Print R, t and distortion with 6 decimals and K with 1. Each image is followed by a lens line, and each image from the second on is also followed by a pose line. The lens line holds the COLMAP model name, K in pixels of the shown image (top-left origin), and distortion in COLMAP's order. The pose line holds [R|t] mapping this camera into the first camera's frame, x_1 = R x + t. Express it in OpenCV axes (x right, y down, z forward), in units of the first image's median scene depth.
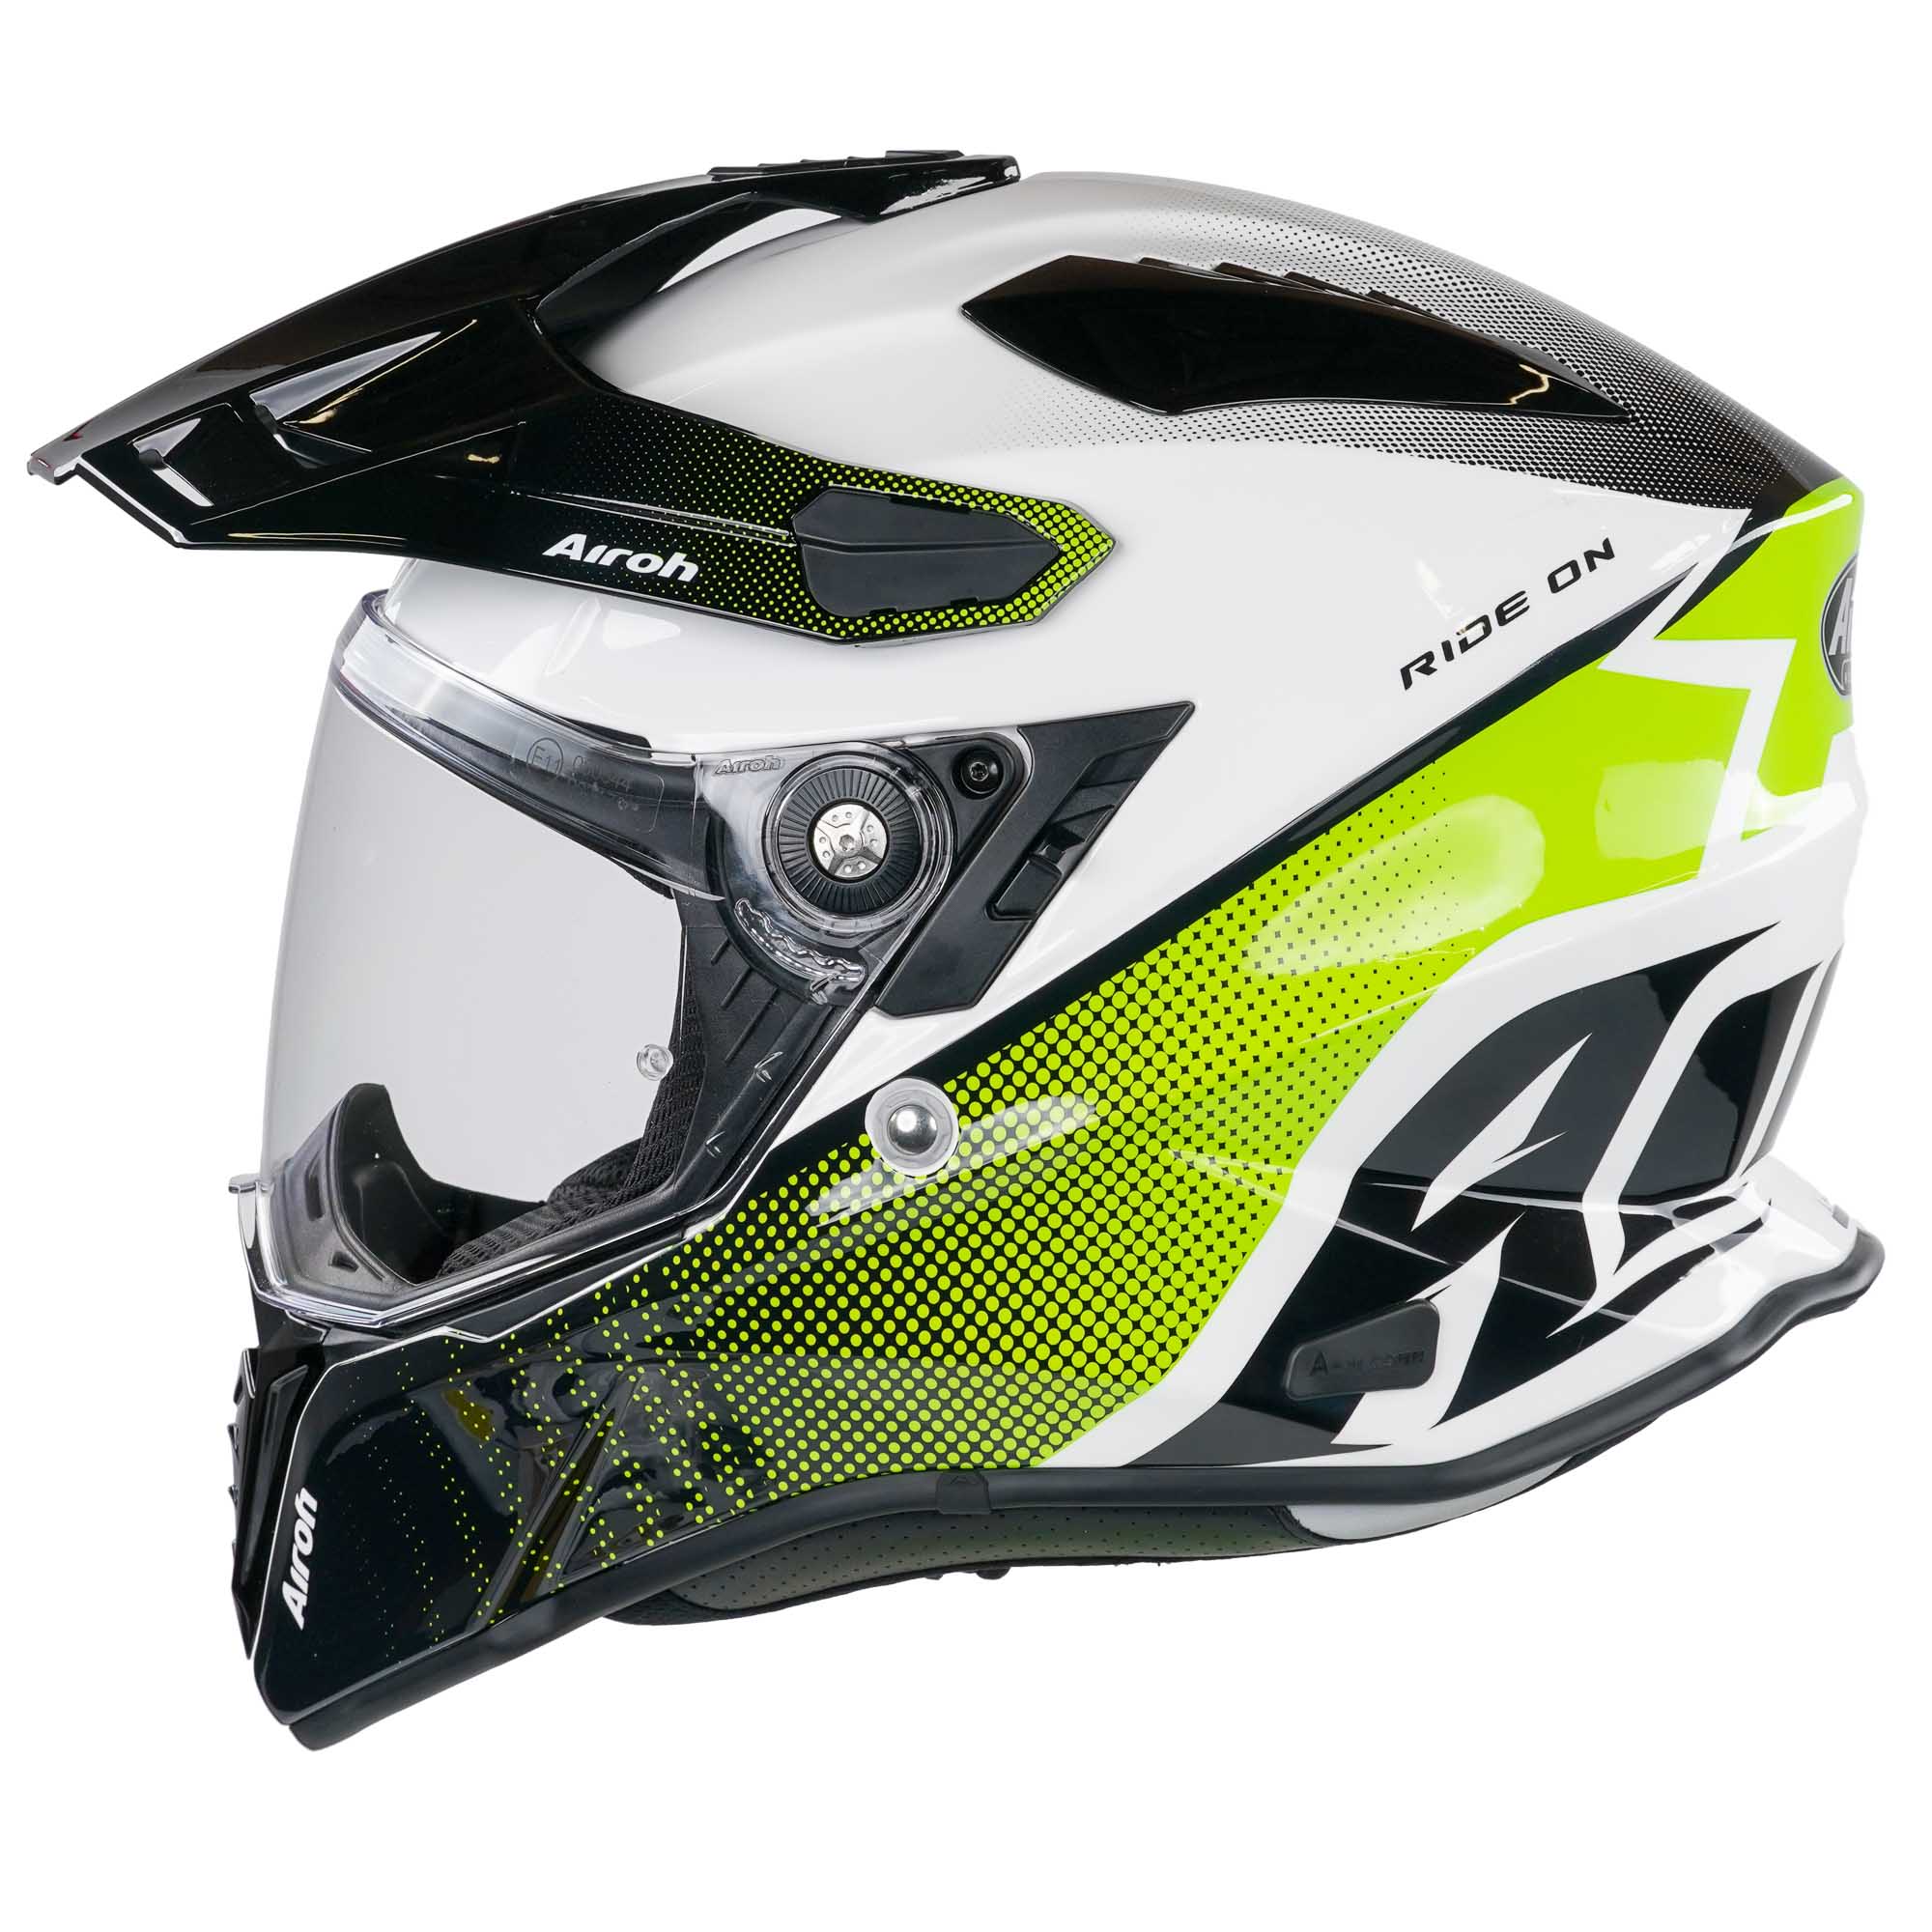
lens RADIAL K [[6903.8, 0, 966.0], [0, 6903.8, 966.0], [0, 0, 1]] dist [-0.003516, -2.411696]
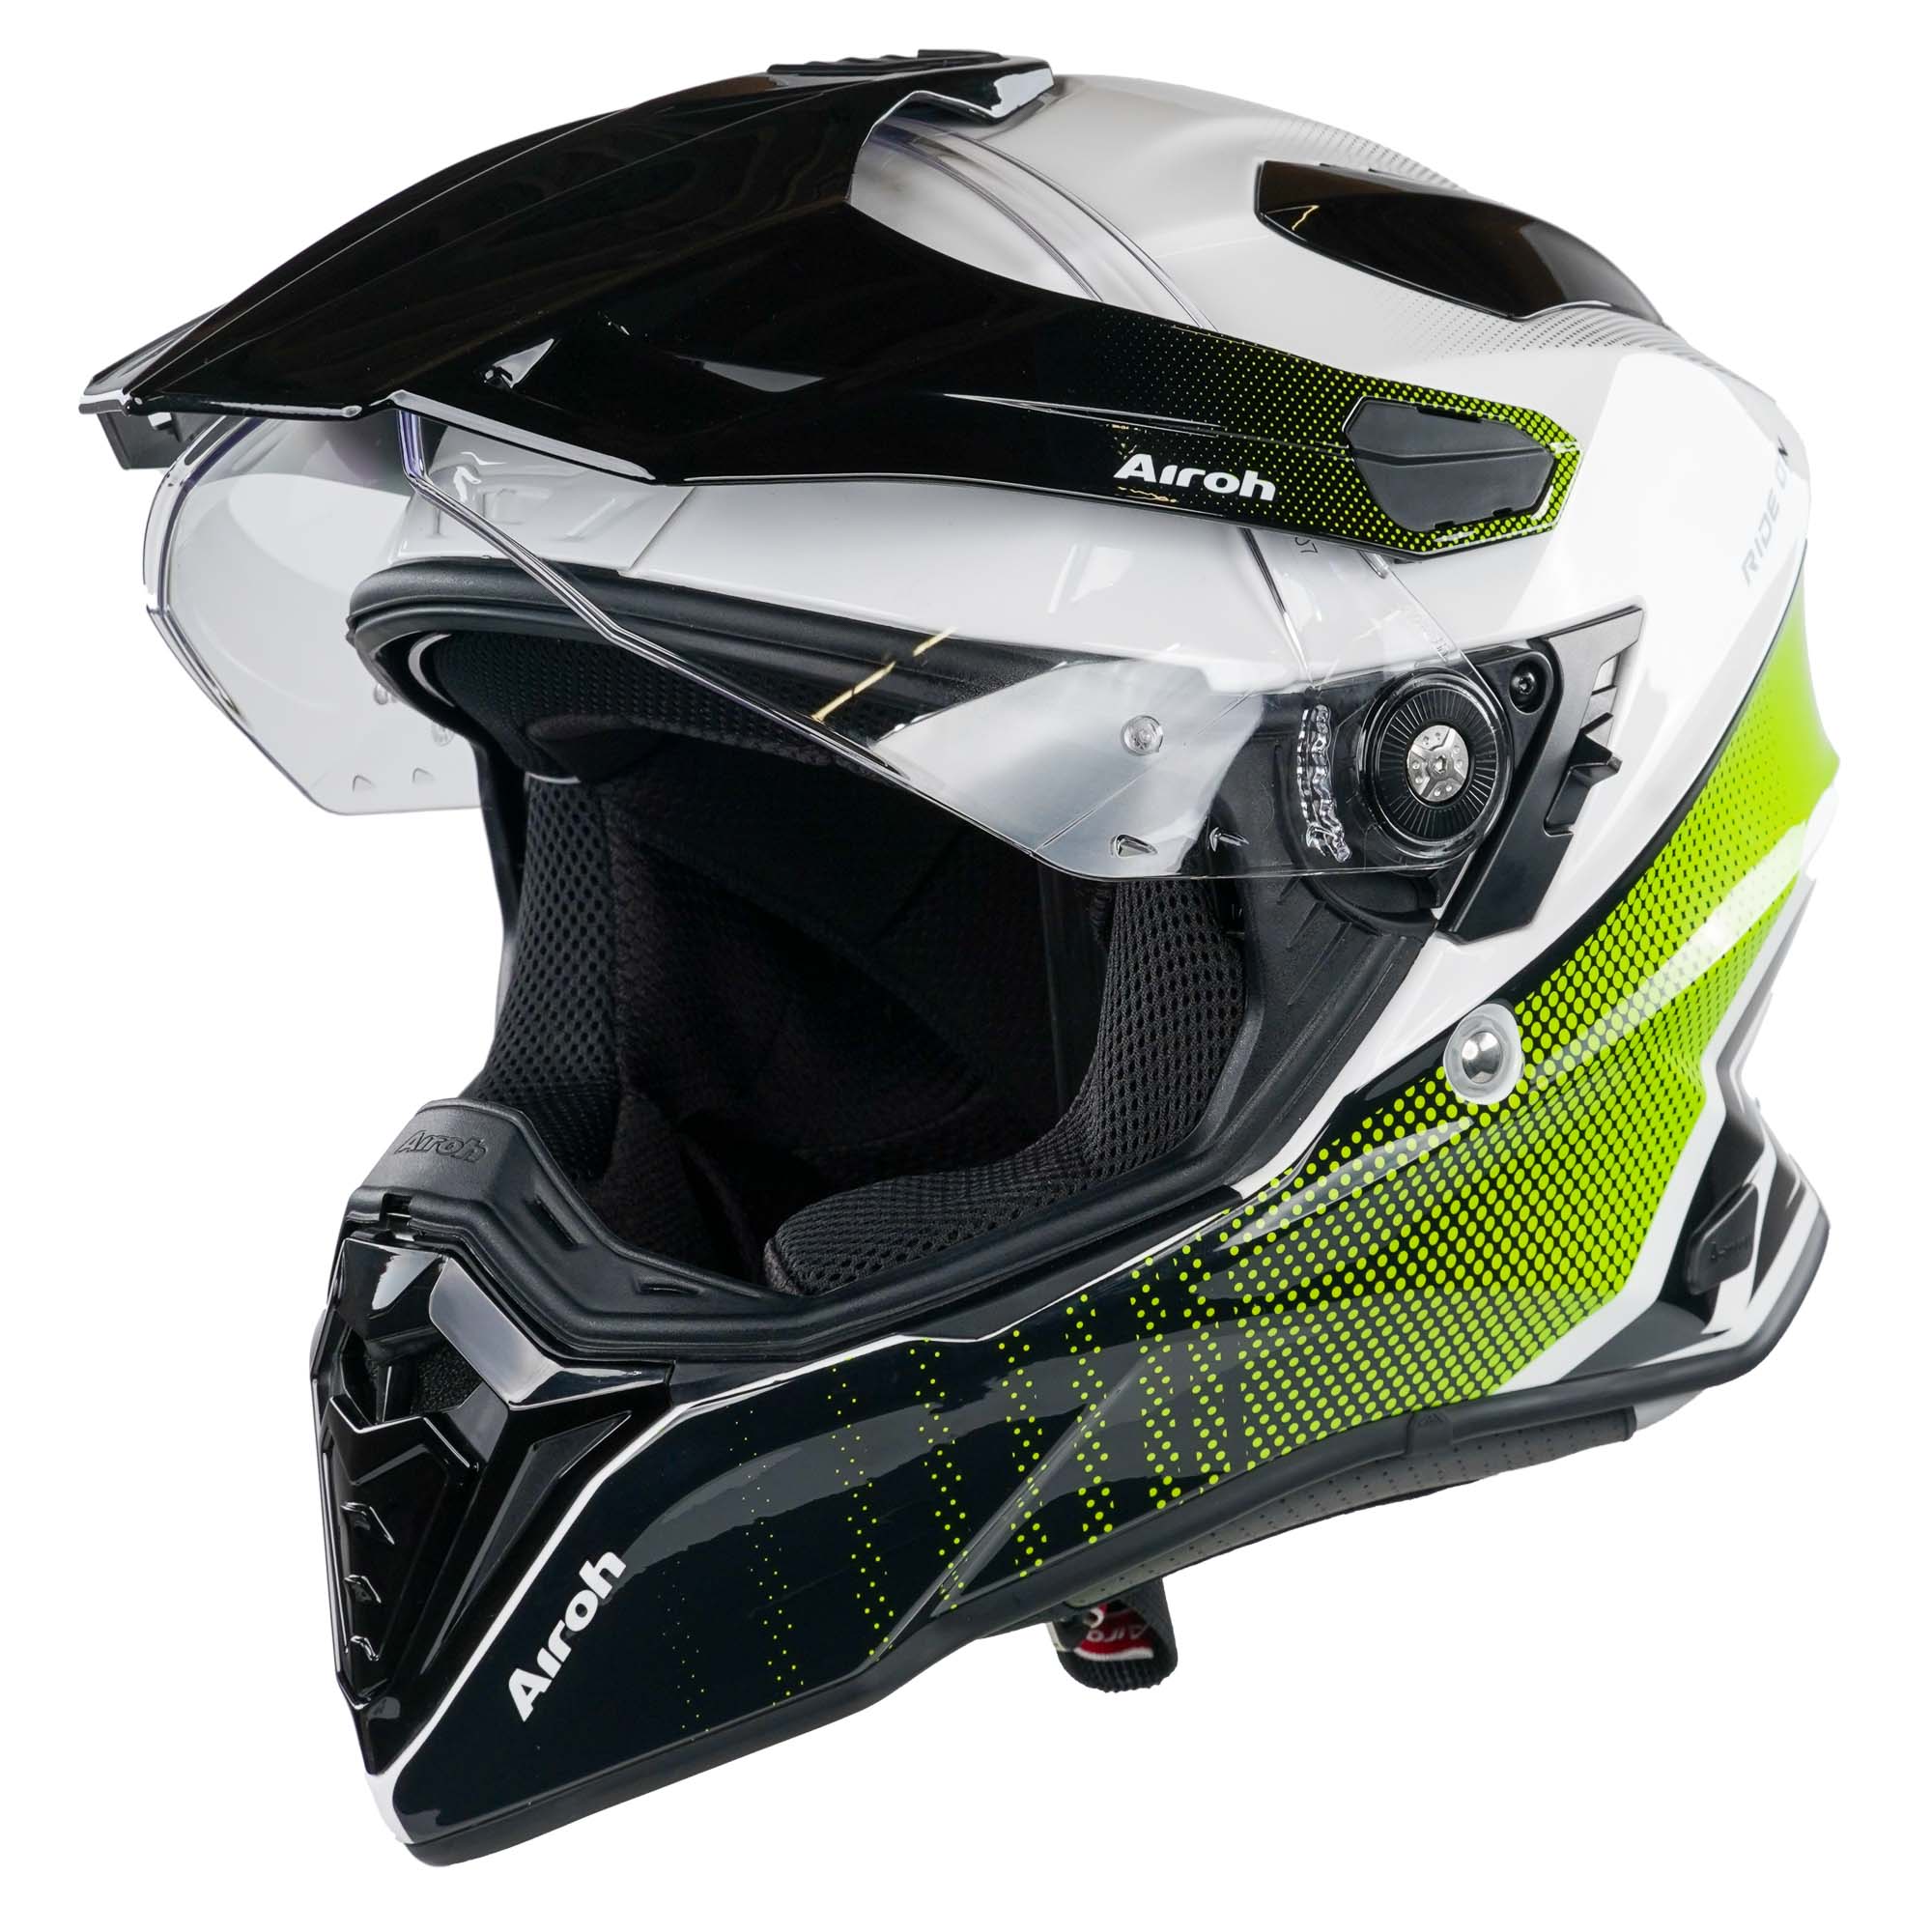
lens RADIAL K [[6941.7, 0, 966.0], [0, 6941.7, 966.0], [0, 0, 1]] dist [-0.029271, -1.393463]
pose [[0.666161, -0.075883, 0.741938, -0.774436], [0.078932, 0.996397, 0.031038, -0.024938], [-0.741620, 0.037886, 0.669750, 0.396431]]
